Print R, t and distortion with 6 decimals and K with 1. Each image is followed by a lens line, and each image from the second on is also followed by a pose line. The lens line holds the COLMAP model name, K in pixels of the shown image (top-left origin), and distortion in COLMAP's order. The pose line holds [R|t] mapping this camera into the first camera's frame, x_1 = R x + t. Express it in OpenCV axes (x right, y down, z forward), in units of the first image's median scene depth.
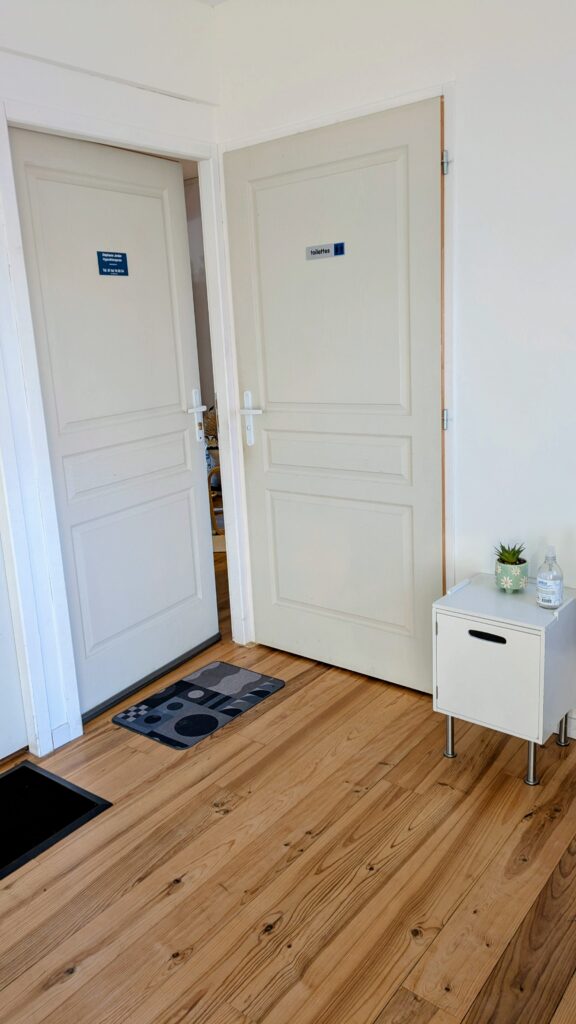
lens RADIAL K [[750.3, 0, 277.3], [0, 750.3, 507.0], [0, 0, 1]] dist [0.044741, -0.033728]
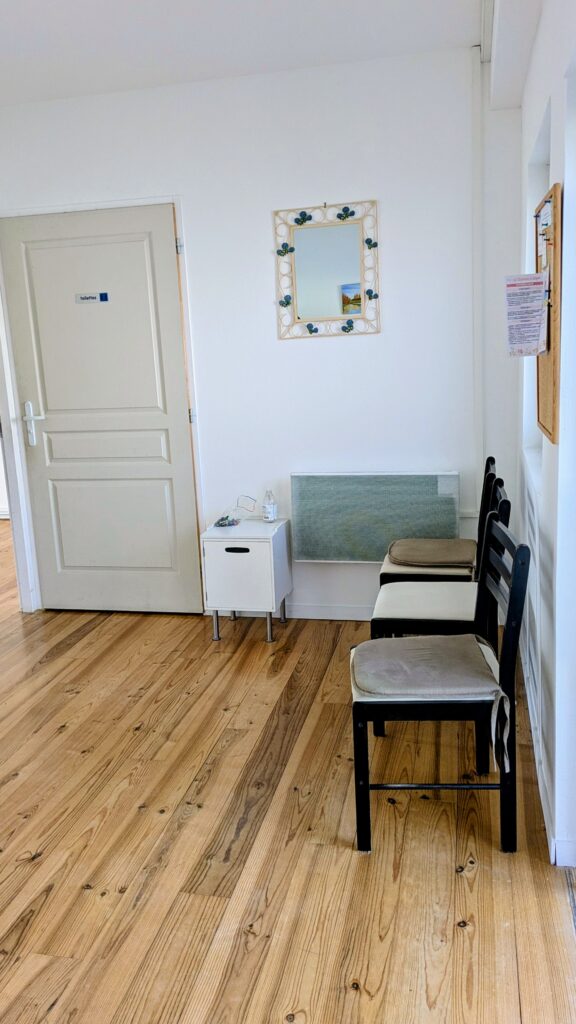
lens RADIAL K [[750.3, 0, 291.4], [0, 750.3, 515.3], [0, 0, 1]] dist [0.044741, -0.033728]
pose [[0.897008, -0.085584, 0.433649, -0.291938], [0.099009, 0.995051, -0.008420, 0.125554], [-0.430782, 0.050488, 0.901043, -0.458979]]
